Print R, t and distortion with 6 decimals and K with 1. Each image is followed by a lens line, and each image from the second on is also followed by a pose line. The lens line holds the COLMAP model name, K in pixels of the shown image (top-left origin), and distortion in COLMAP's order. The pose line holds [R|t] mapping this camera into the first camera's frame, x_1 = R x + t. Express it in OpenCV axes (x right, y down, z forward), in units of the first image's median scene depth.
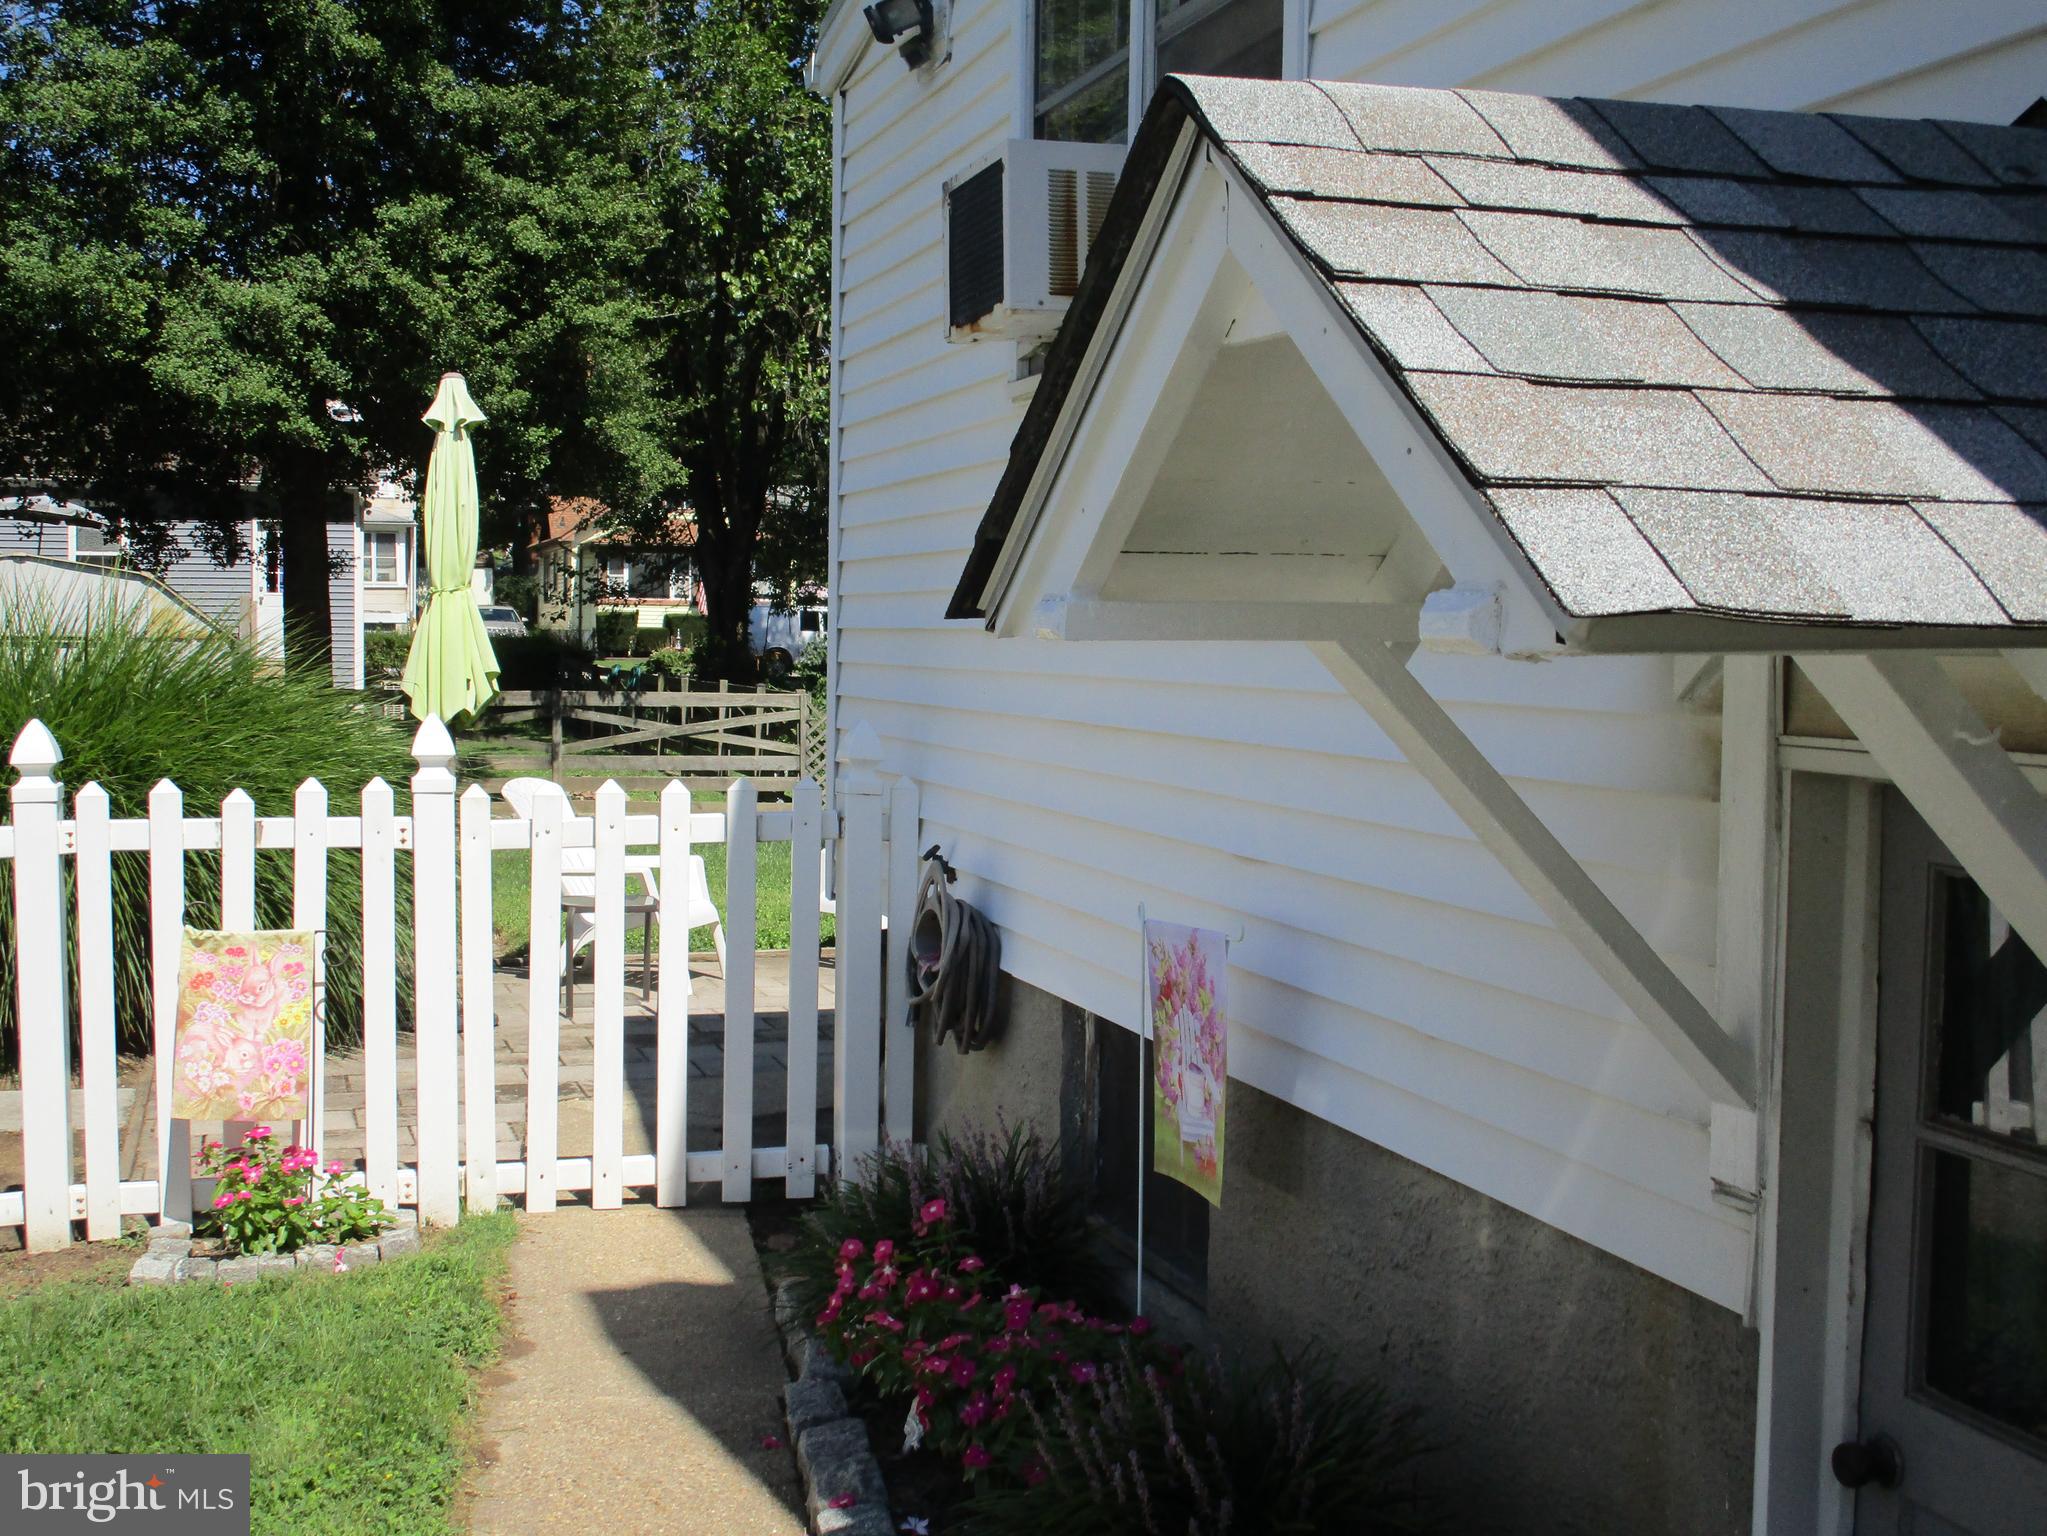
lens RADIAL K [[2288.2, 0, 1023.5], [0, 2288.2, 768.0], [0, 0, 1]] dist [-0.057864, 0.003500]
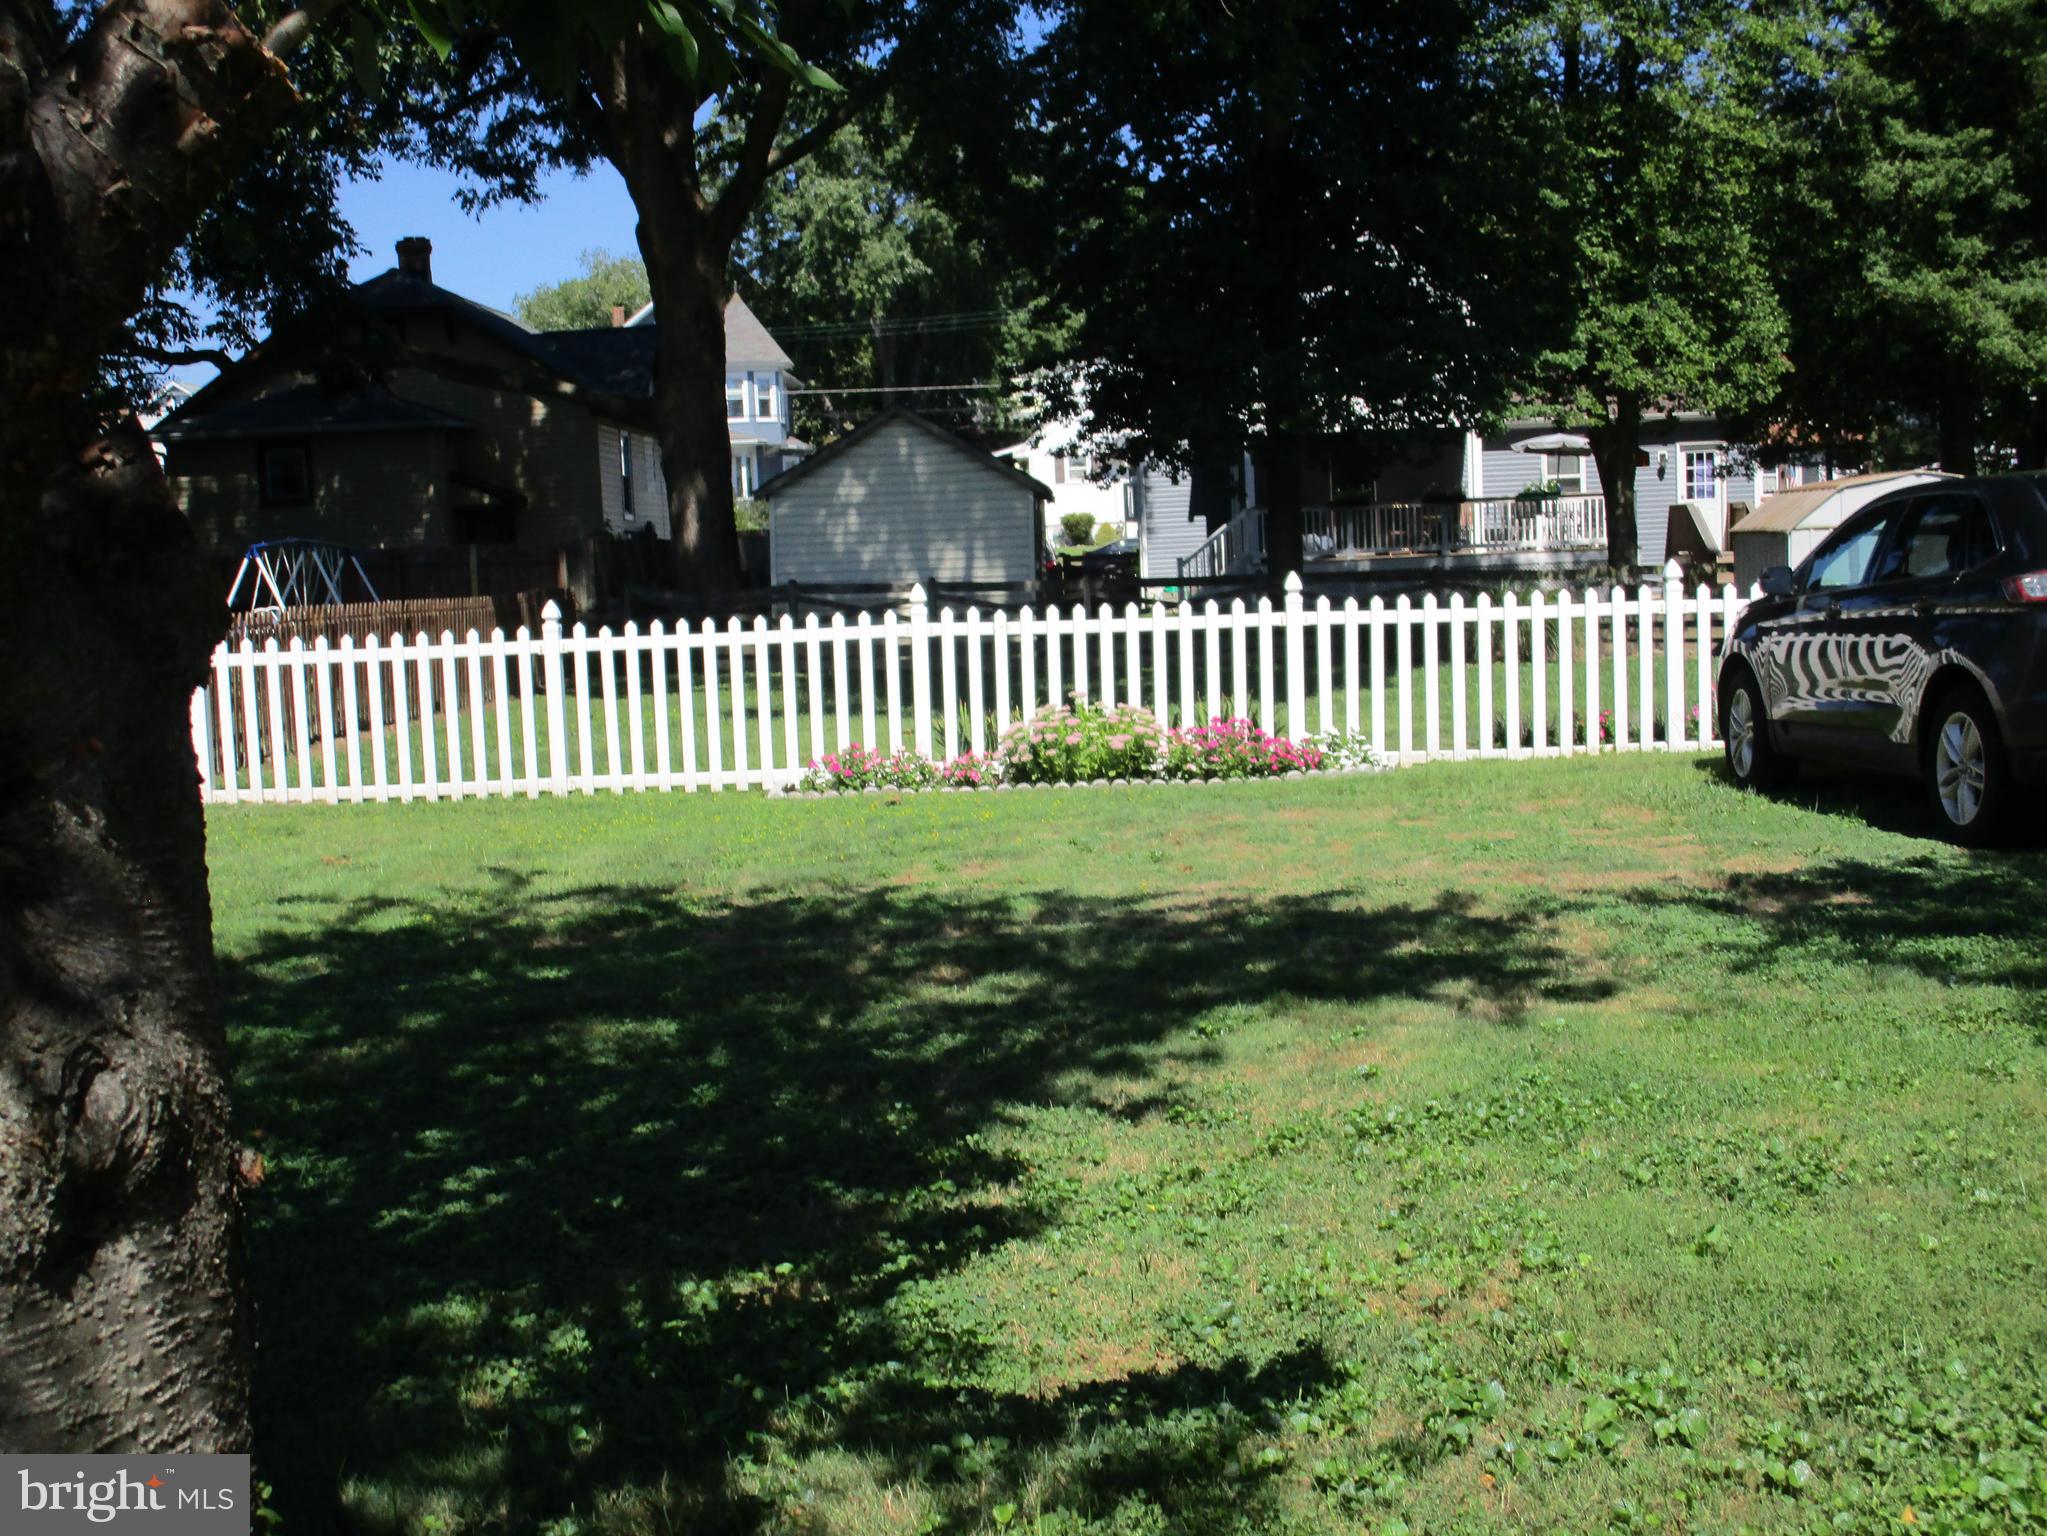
lens RADIAL K [[2345.3, 0, 963.1], [0, 2345.3, 766.5], [0, 0, 1]] dist [-0.050474, 0.033188]
pose [[0.927774, -0.017266, -0.372744, -0.418711], [0.030409, 0.999105, 0.029409, 0.039683], [0.371903, -0.038619, 0.927468, -0.692398]]
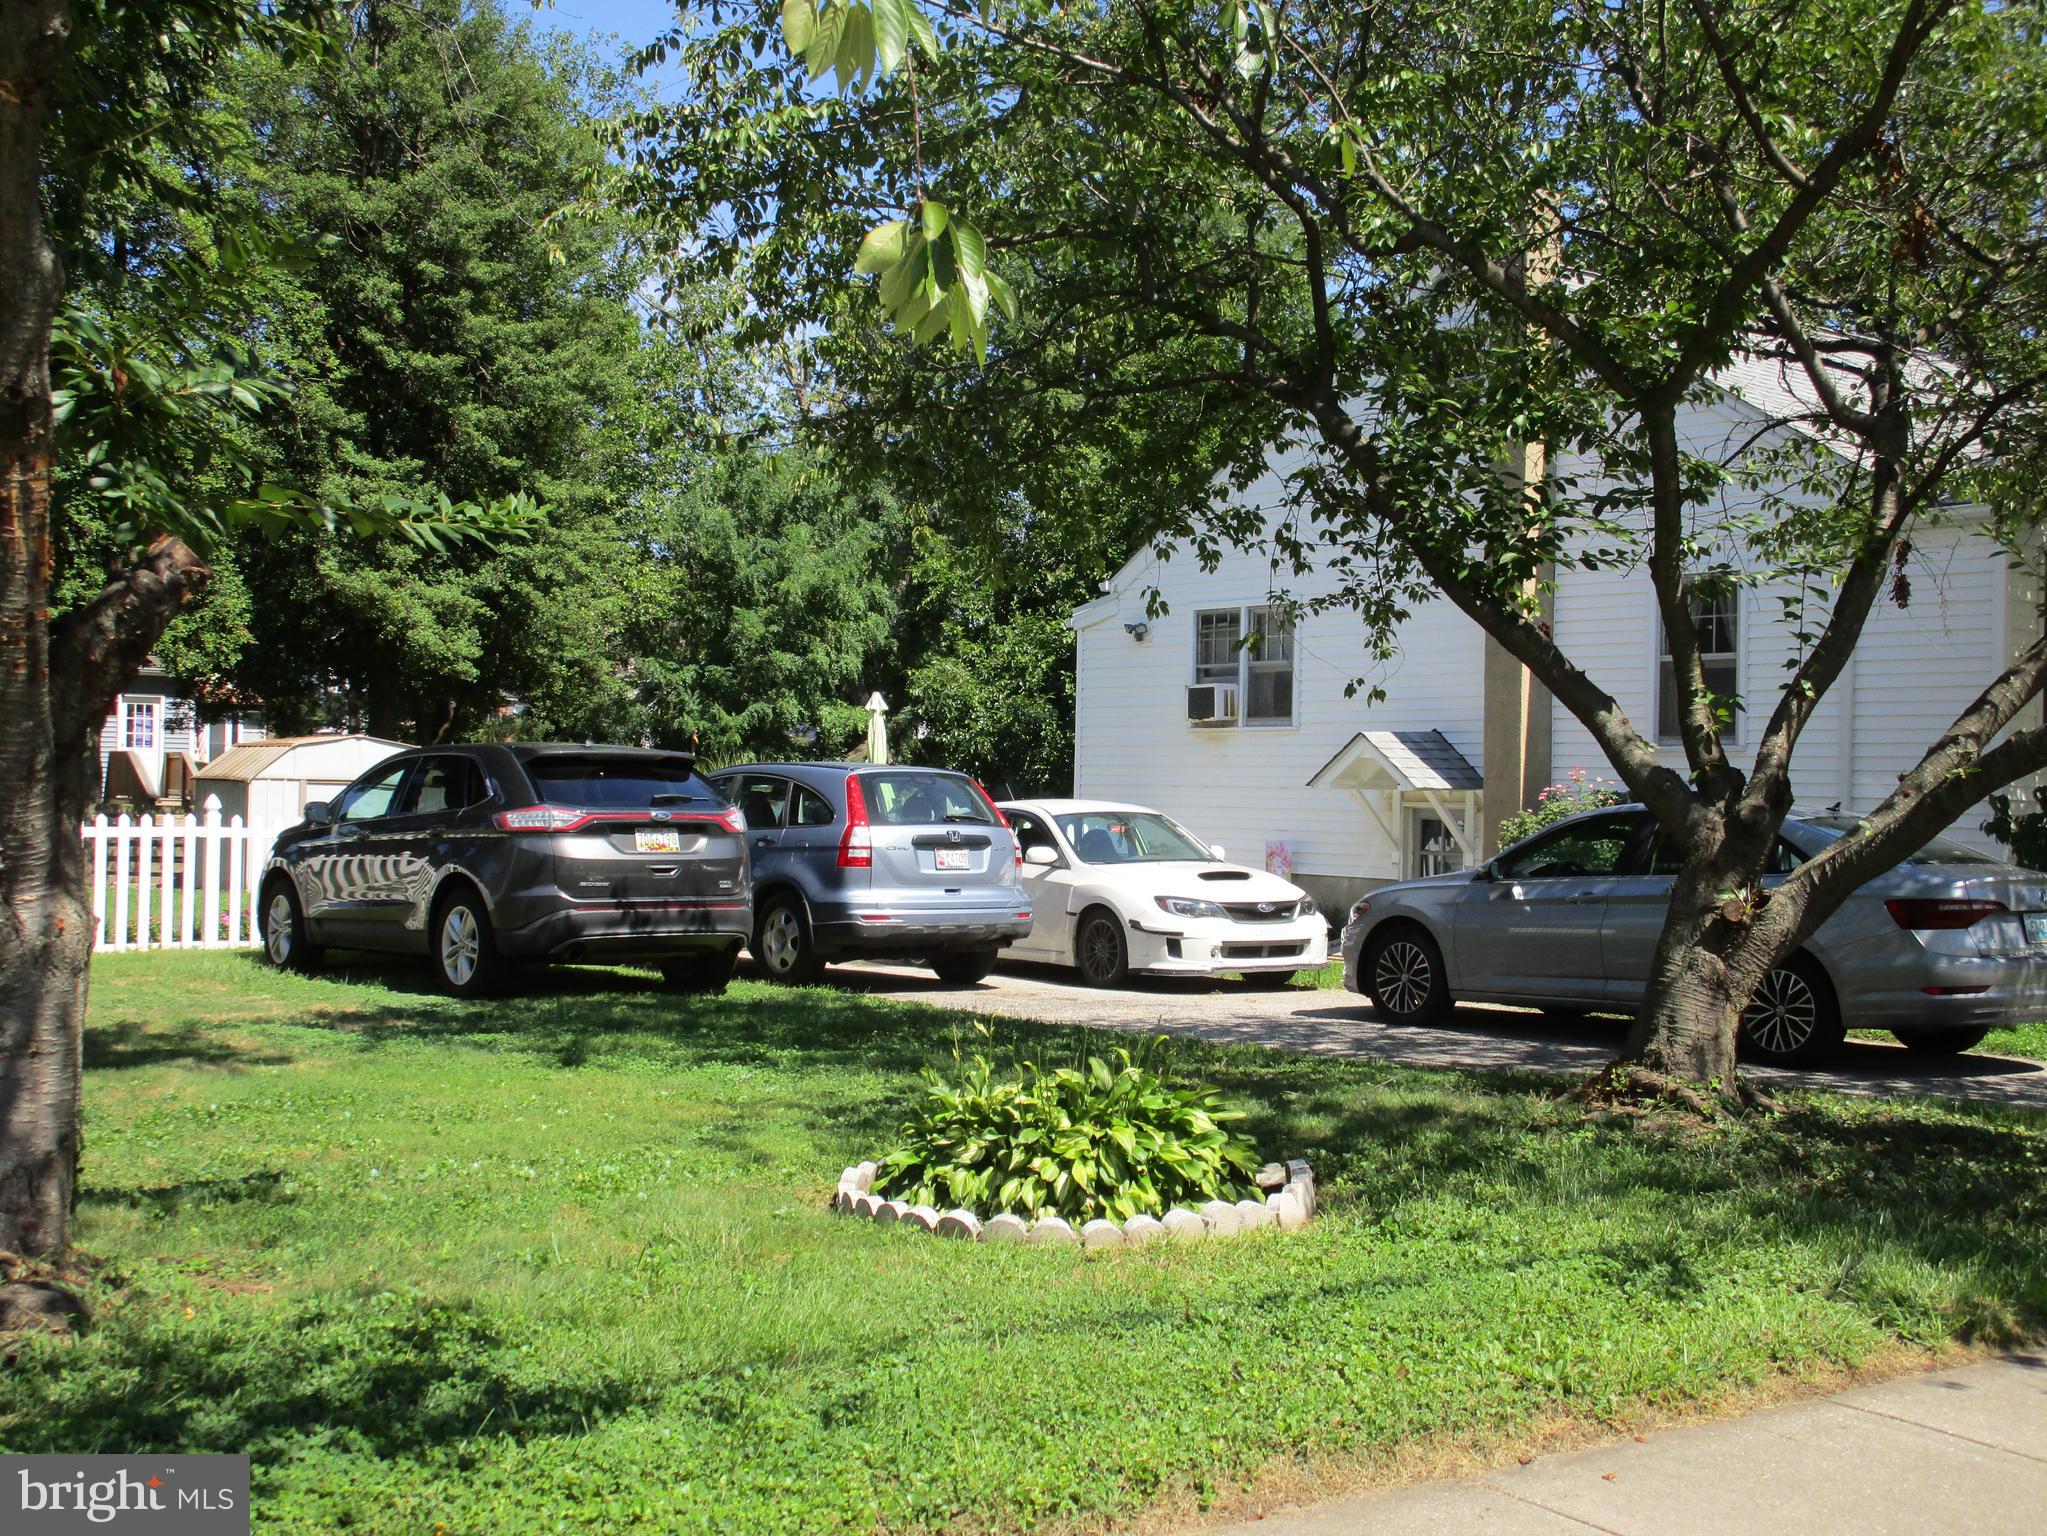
lens RADIAL K [[2344.5, 0, 1003.7], [0, 2344.5, 769.0], [0, 0, 1]] dist [-0.042767, 0.025122]
pose [[0.953899, 0.007702, 0.300028, -0.467308], [0.011848, 0.997925, -0.063285, 0.056037], [-0.299892, 0.063922, 0.951829, -0.908749]]
